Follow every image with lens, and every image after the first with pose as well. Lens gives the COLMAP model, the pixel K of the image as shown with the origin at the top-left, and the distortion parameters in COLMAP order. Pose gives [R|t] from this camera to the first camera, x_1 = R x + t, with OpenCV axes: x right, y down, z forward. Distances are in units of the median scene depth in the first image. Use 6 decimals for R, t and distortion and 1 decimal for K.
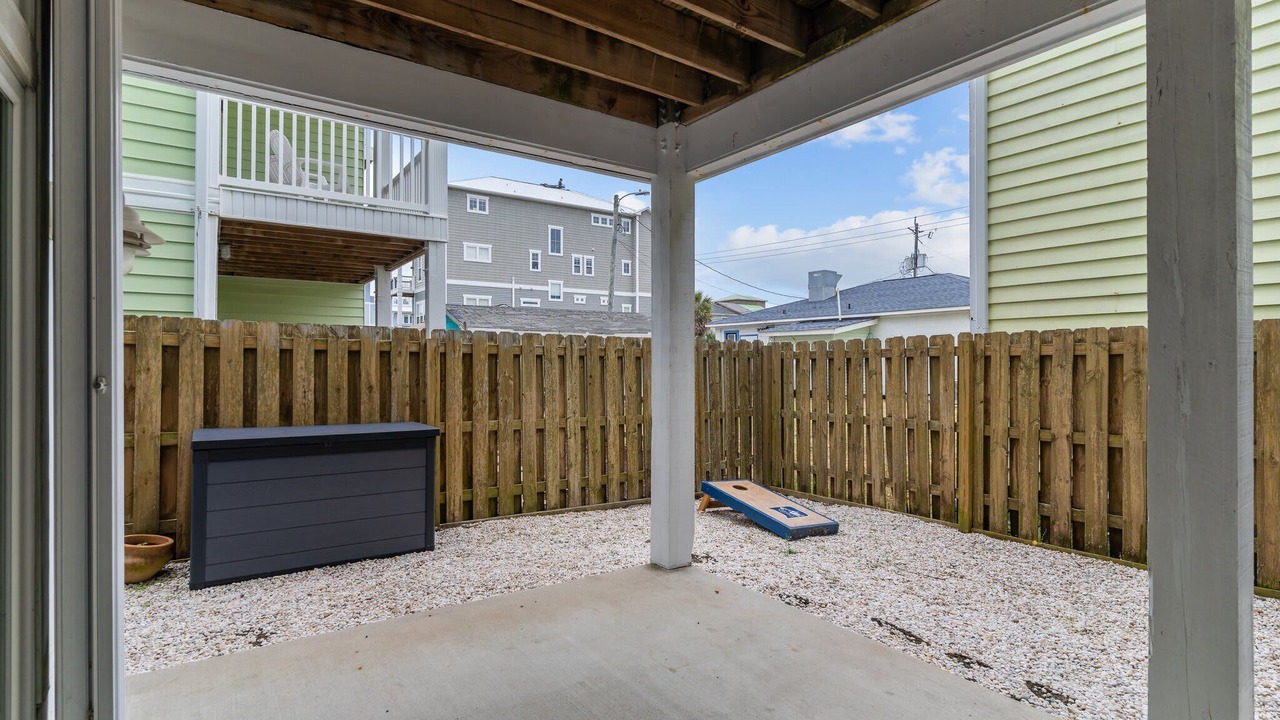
lens RADIAL K [[611.0, 0, 635.8], [0, 611.0, 357.3], [0, 0, 1]] dist [-0.000125, 0.000194]
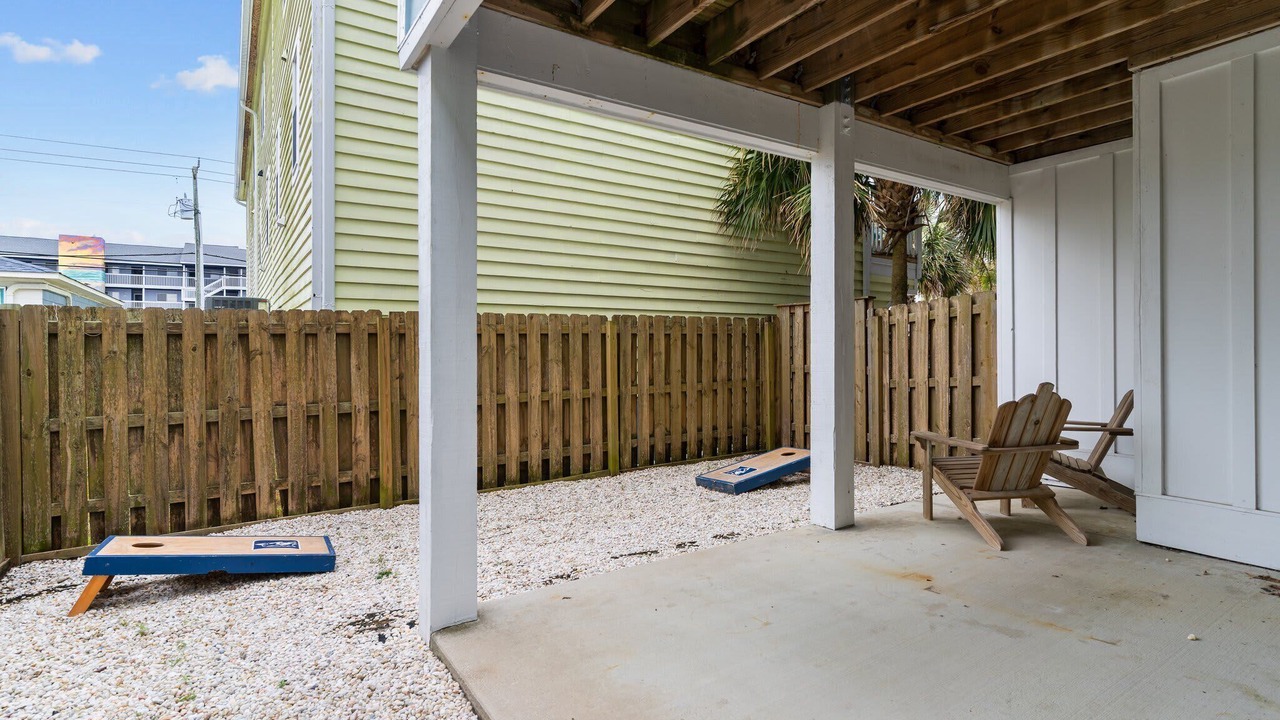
lens RADIAL K [[624.8, 0, 634.4], [0, 624.8, 360.5], [0, 0, 1]] dist [0.002735, 0.000738]
pose [[0.032171, -0.021590, 0.999249, -0.459840], [-0.002970, 0.999760, 0.021696, 0.018492], [-0.999478, -0.003666, 0.032099, 0.546586]]
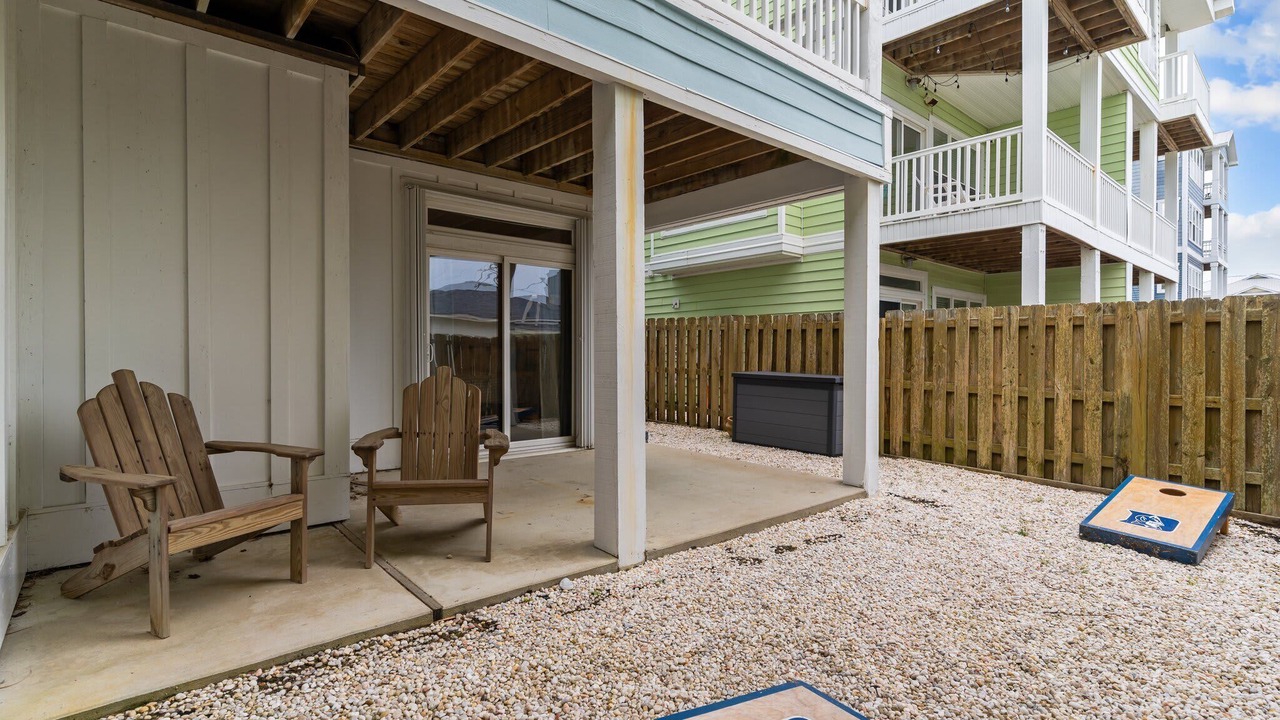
lens RADIAL K [[616.7, 0, 639.5], [0, 616.7, 356.1], [0, 0, 1]] dist [0.000969, 0.000279]
pose [[0.110412, 0.006304, -0.993866, 0.917300], [0.005749, 0.999959, 0.006981, 0.039043], [0.993869, -0.006484, 0.110371, 0.282278]]
